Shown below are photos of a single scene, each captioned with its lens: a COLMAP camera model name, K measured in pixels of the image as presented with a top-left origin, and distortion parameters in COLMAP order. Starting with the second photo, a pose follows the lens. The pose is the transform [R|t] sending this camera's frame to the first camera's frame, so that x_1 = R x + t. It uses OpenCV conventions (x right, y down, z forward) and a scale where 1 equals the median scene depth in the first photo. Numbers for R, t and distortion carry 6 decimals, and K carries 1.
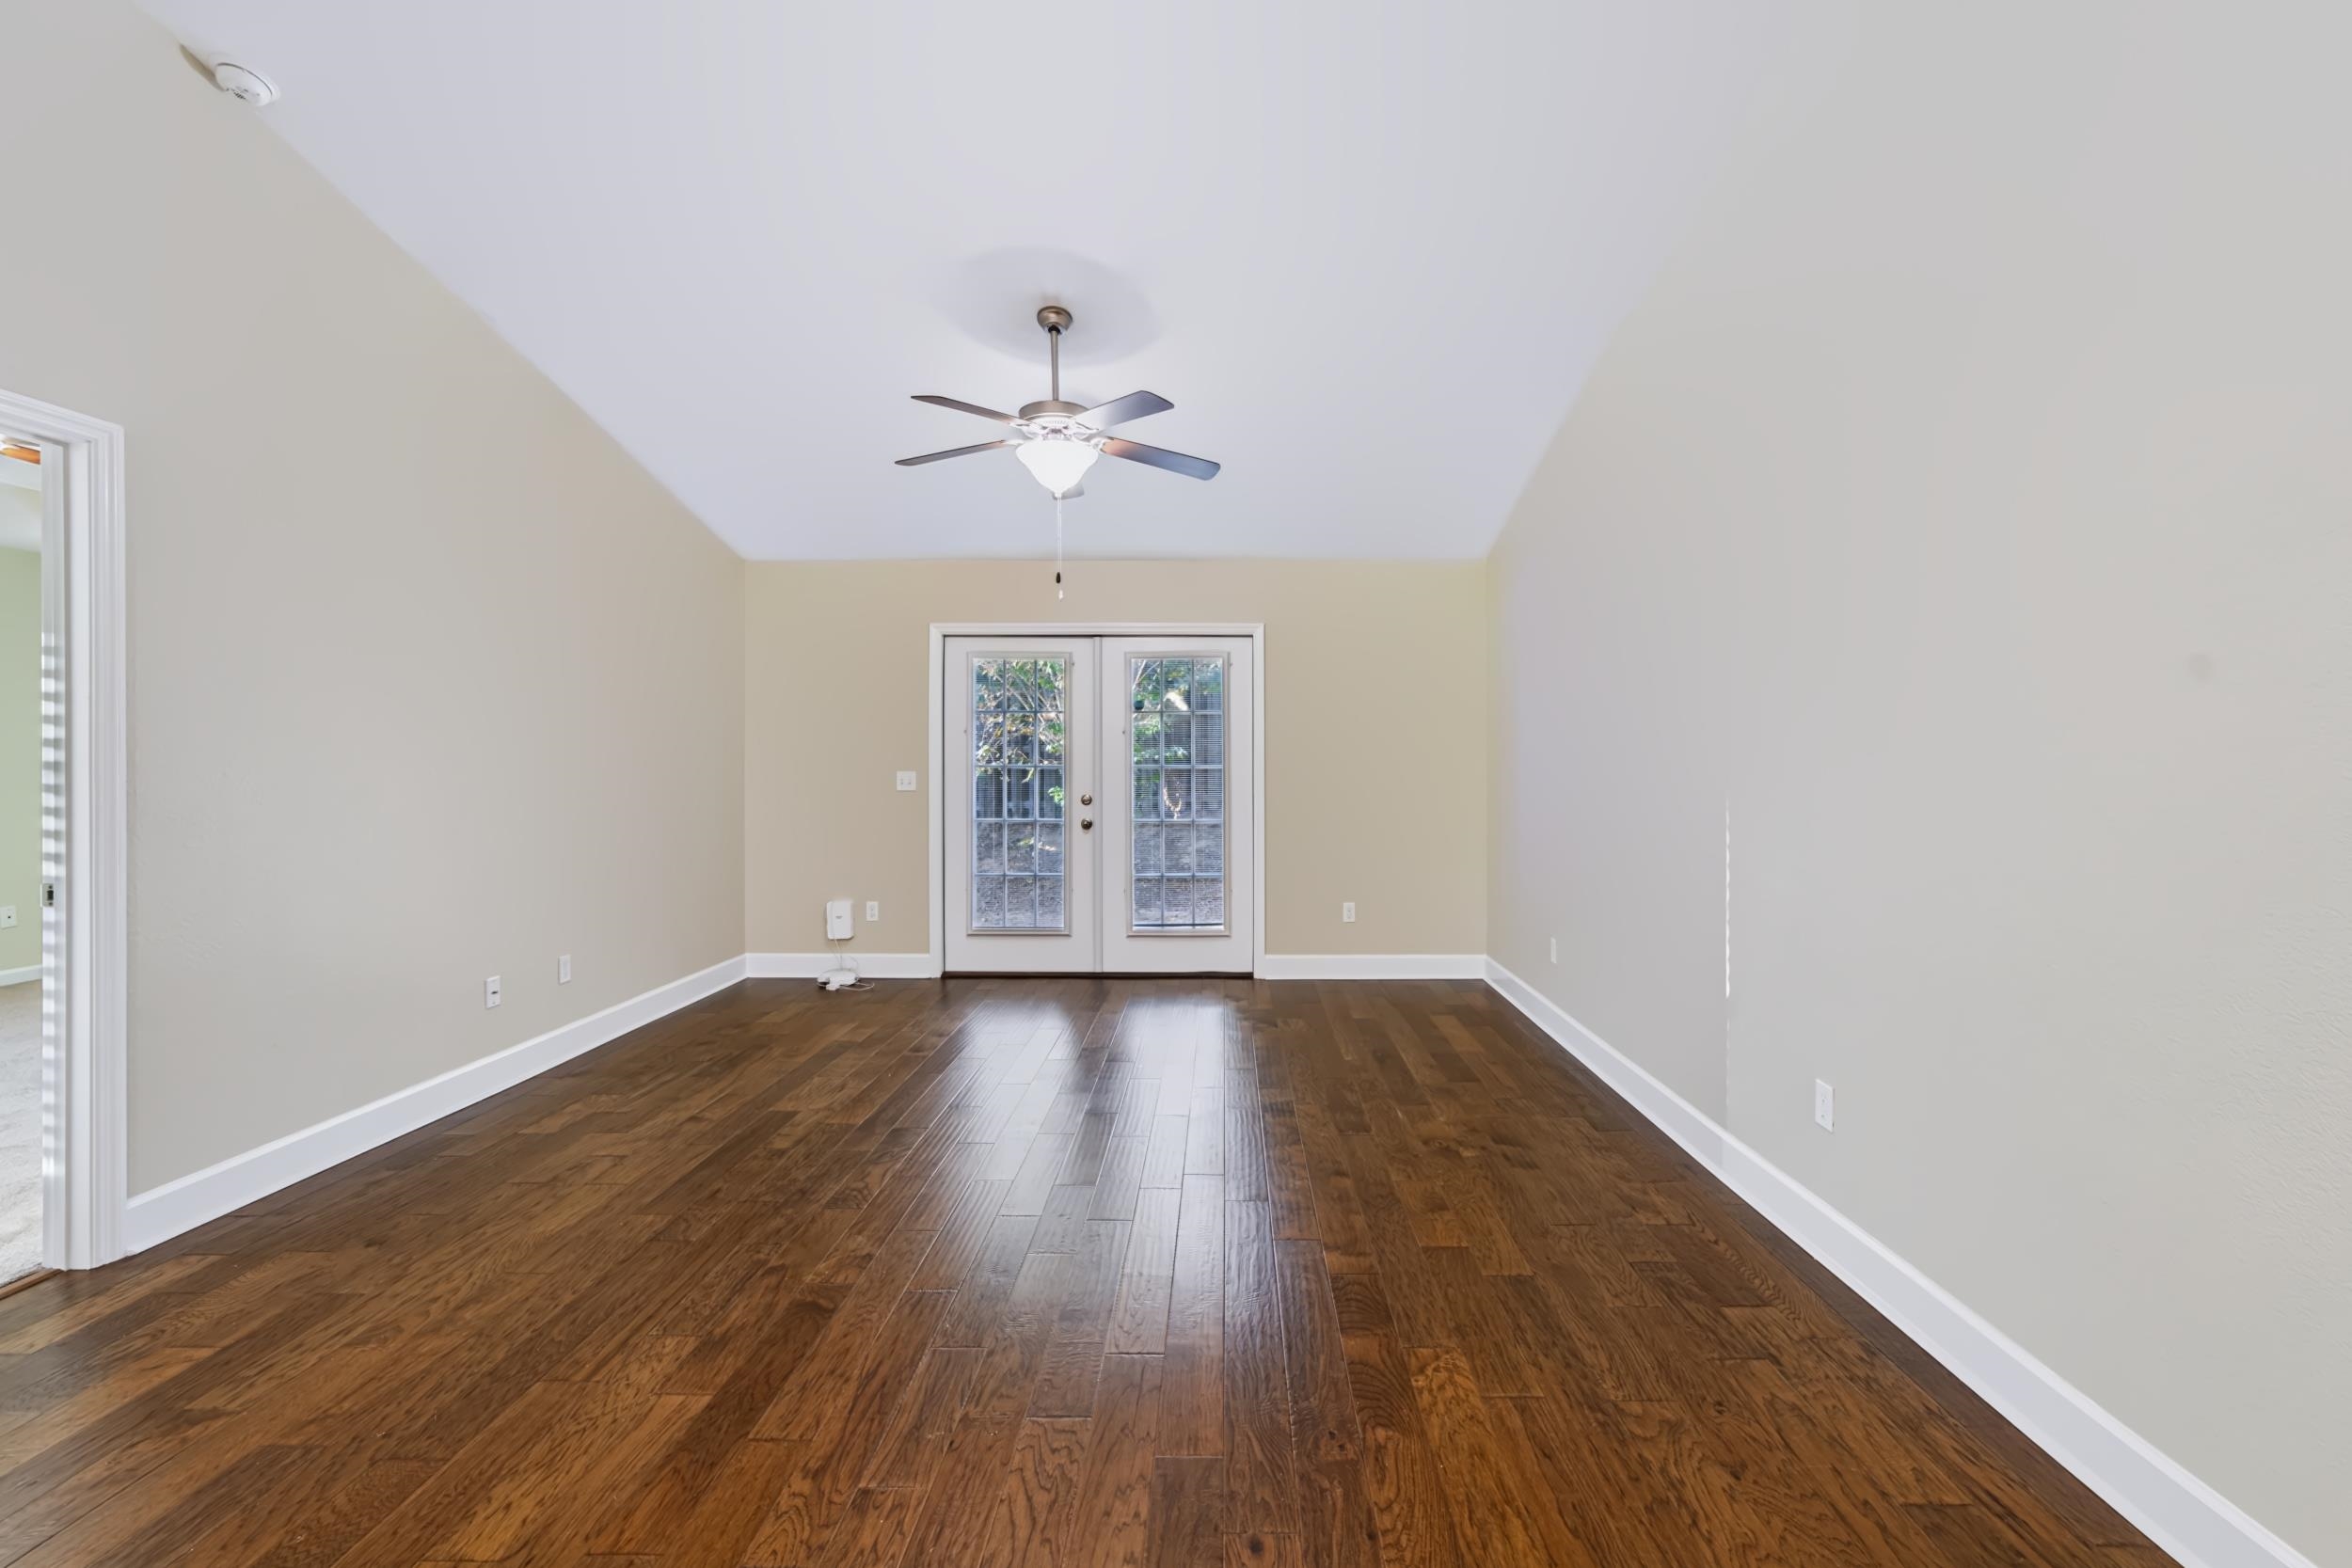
lens RADIAL K [[970.8, 0, 1217.2], [0, 970.8, 758.7], [0, 0, 1]] dist [-0.000897, -0.000002]
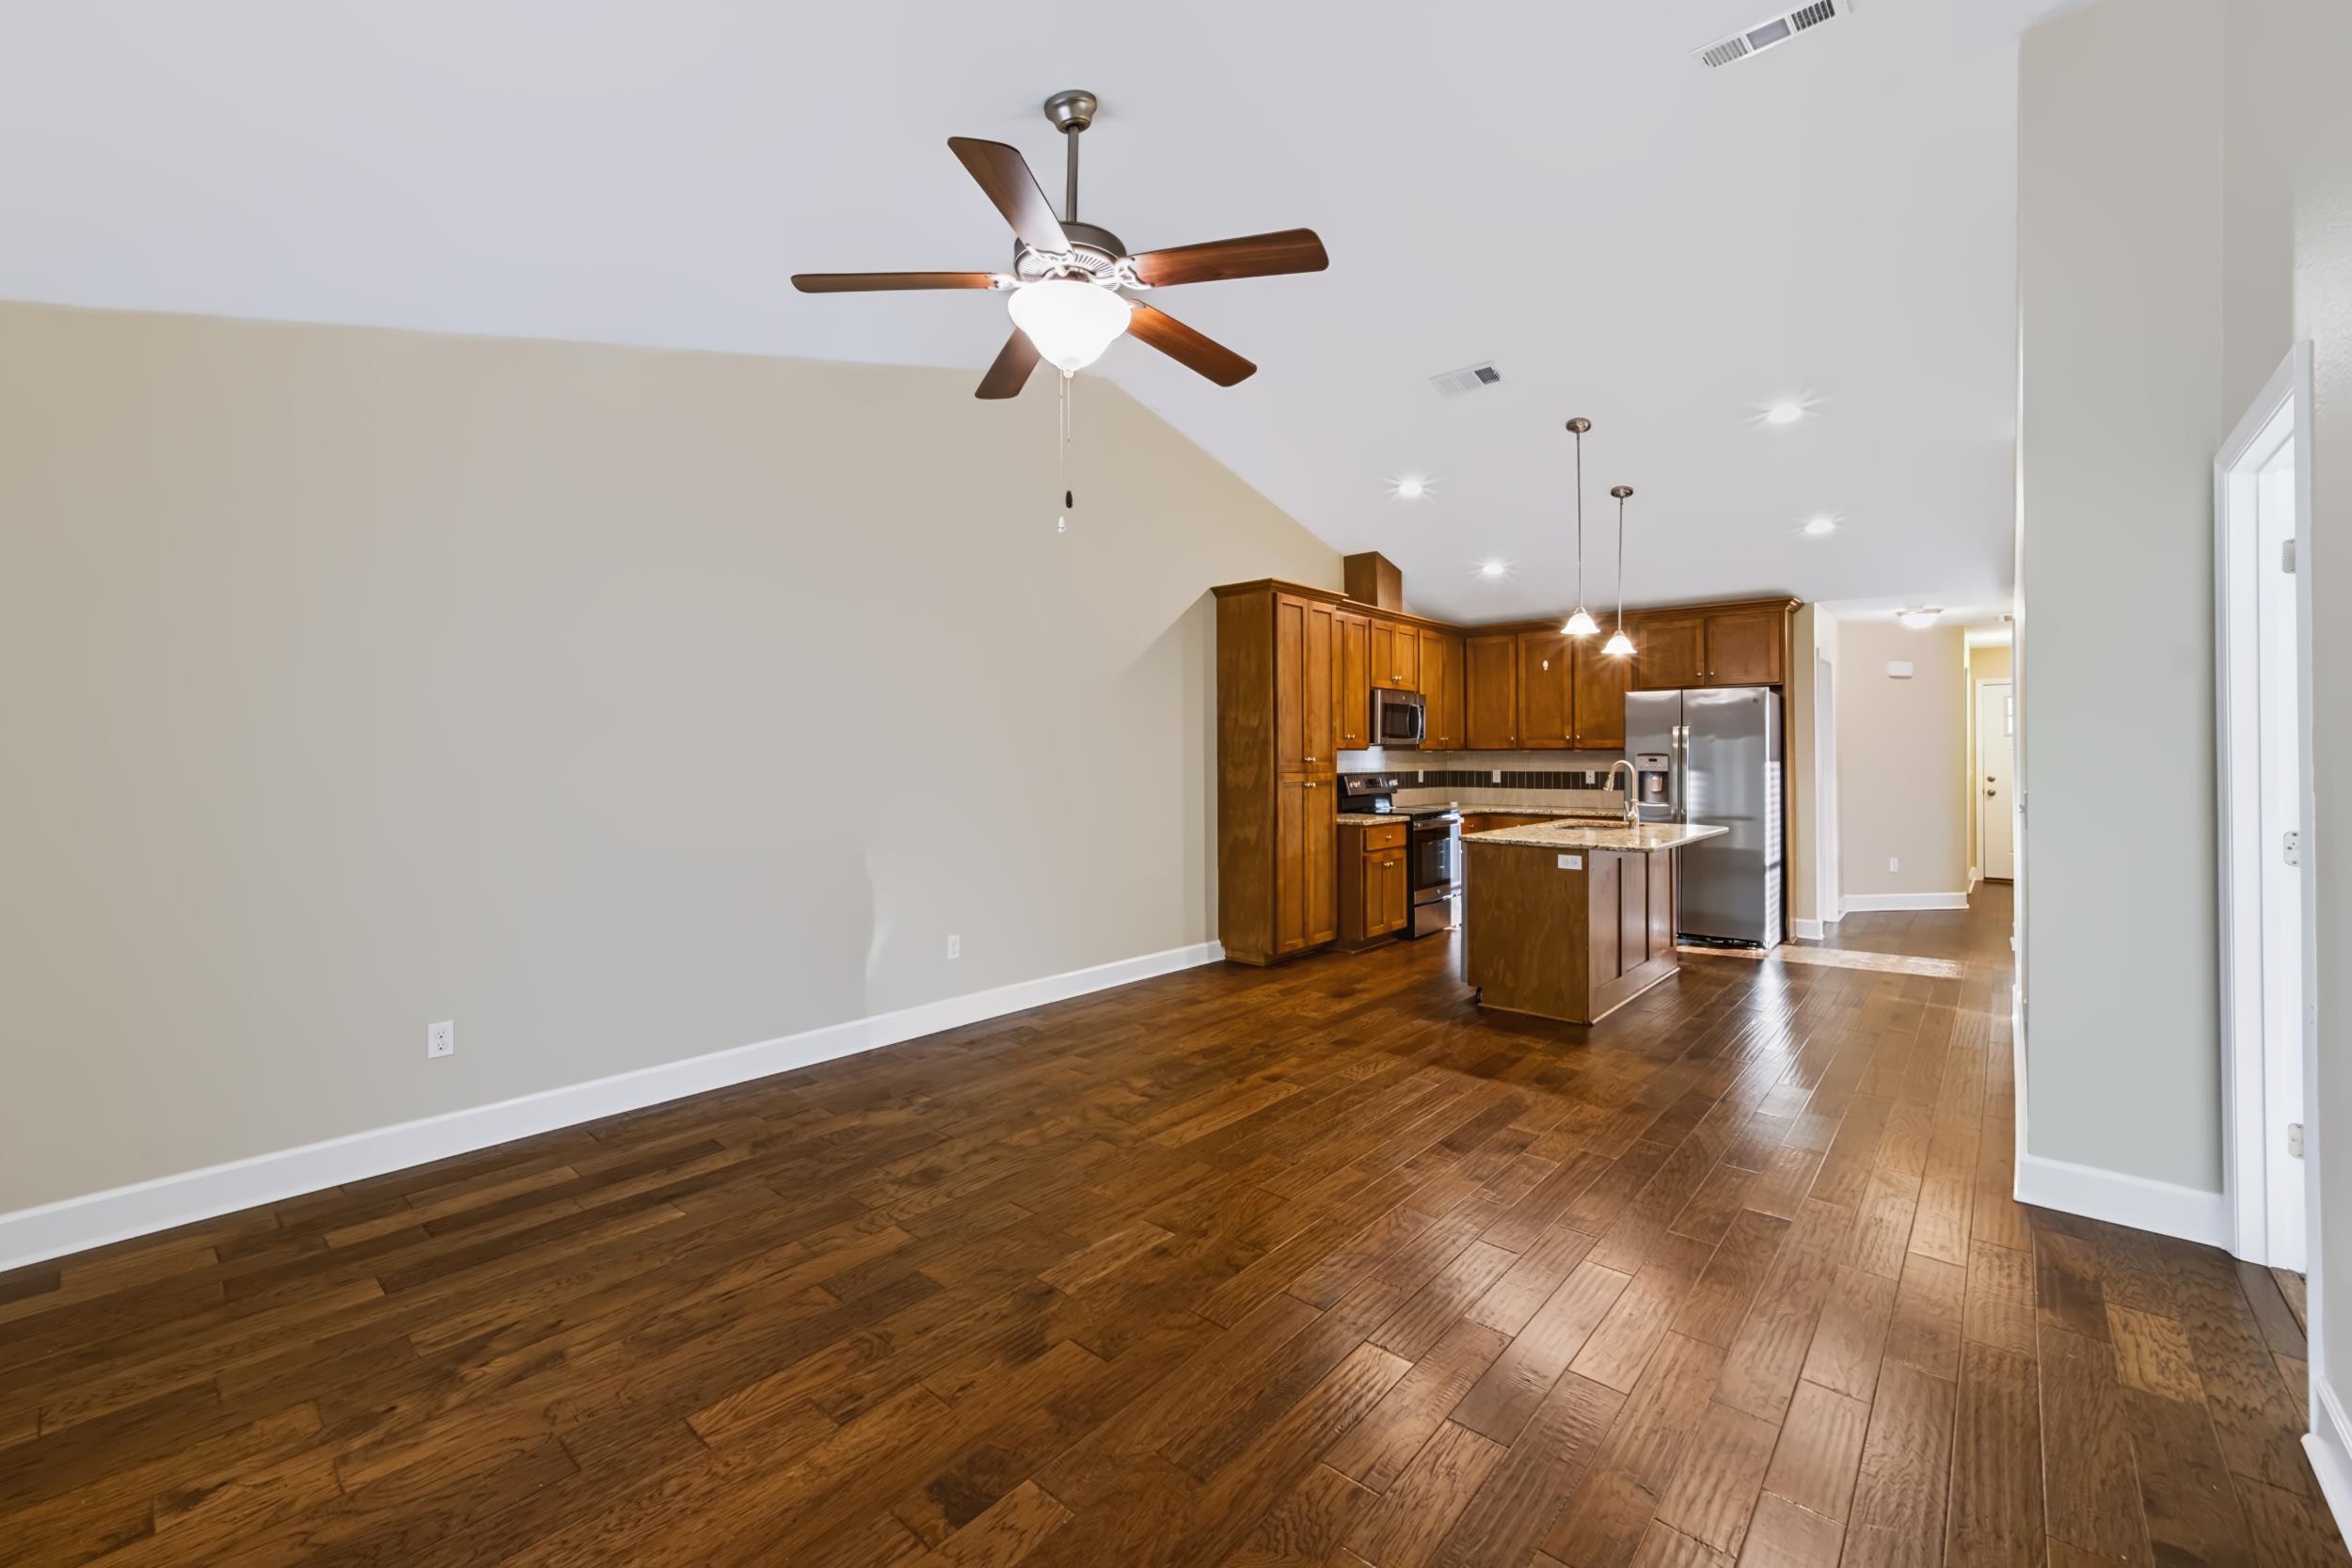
lens RADIAL K [[953.5, 0, 1182.9], [0, 953.5, 748.9], [0, 0, 1]] dist [-0.001412, 0.000257]
pose [[-0.761034, 0.005479, 0.648689, -0.711919], [-0.001771, 0.999943, -0.010525, -0.011394], [-0.648710, -0.009159, -0.760981, 1.615791]]
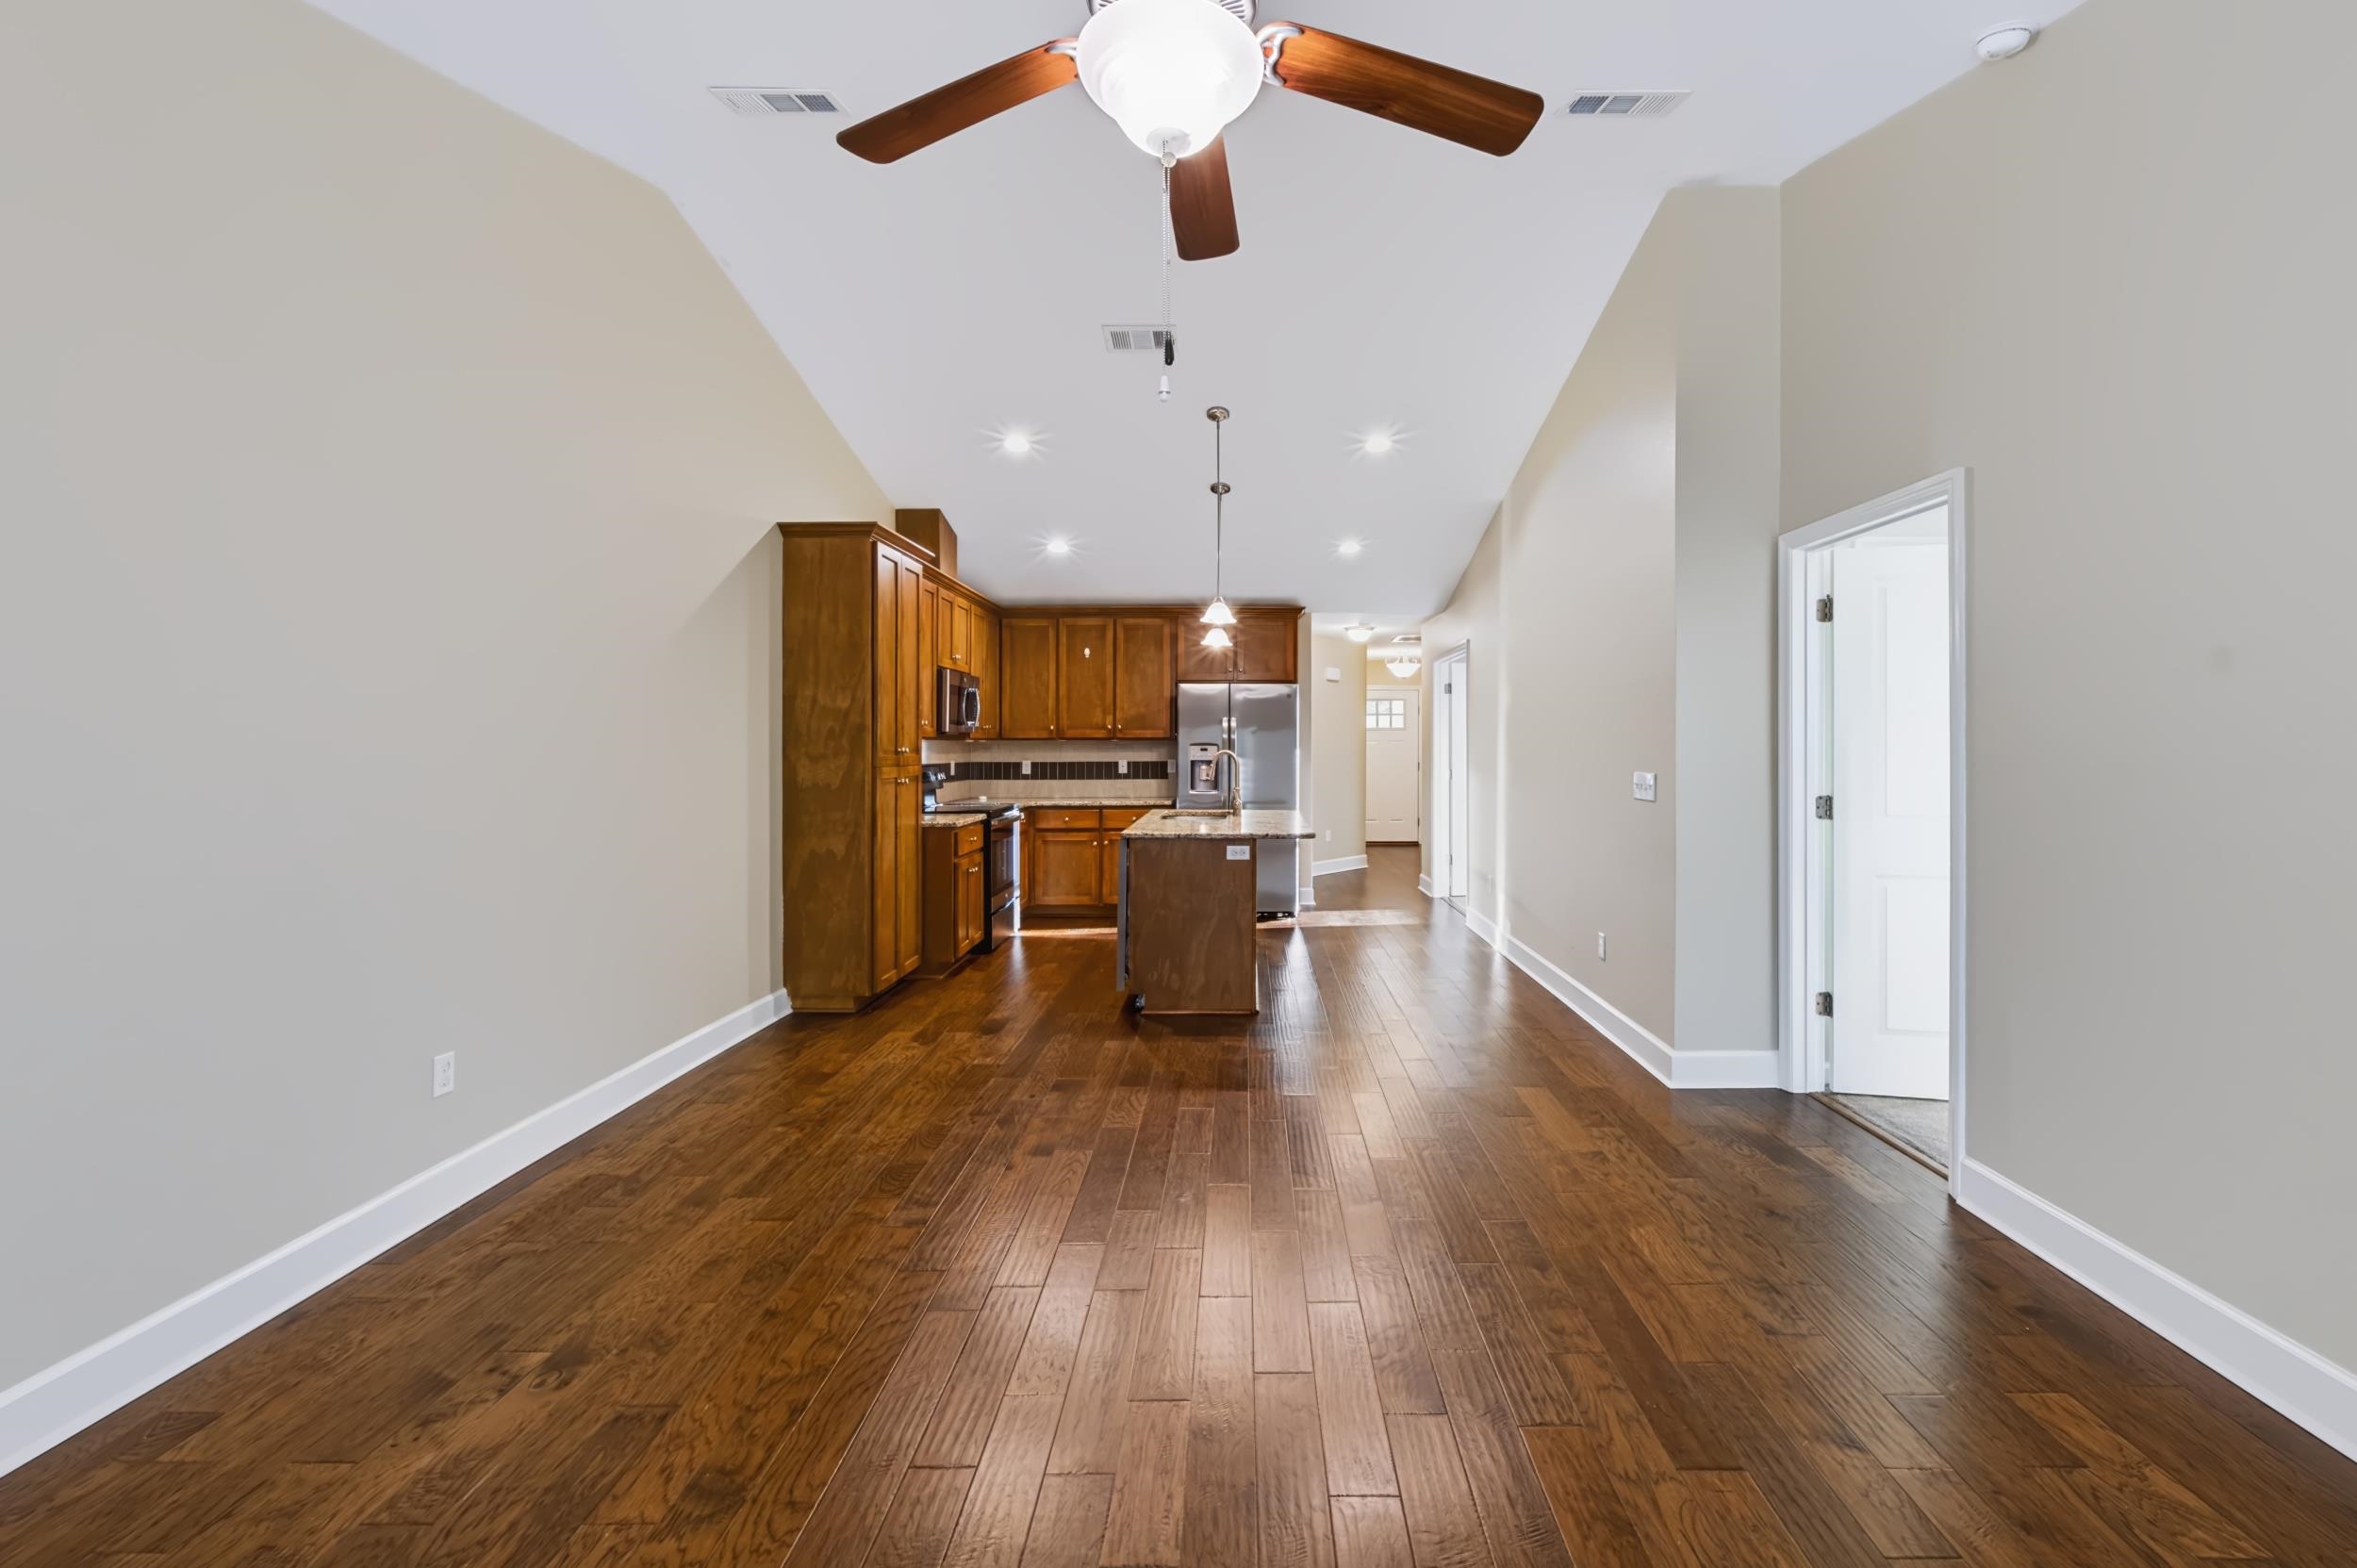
lens RADIAL K [[978.8, 0, 1243.0], [0, 978.8, 738.7], [0, 0, 1]] dist [-0.013030, 0.006696]
pose [[-0.999955, 0.001236, -0.009379, -0.212616], [0.001341, 0.999936, -0.011198, -0.010548], [0.009365, -0.011210, -0.999893, 1.606009]]
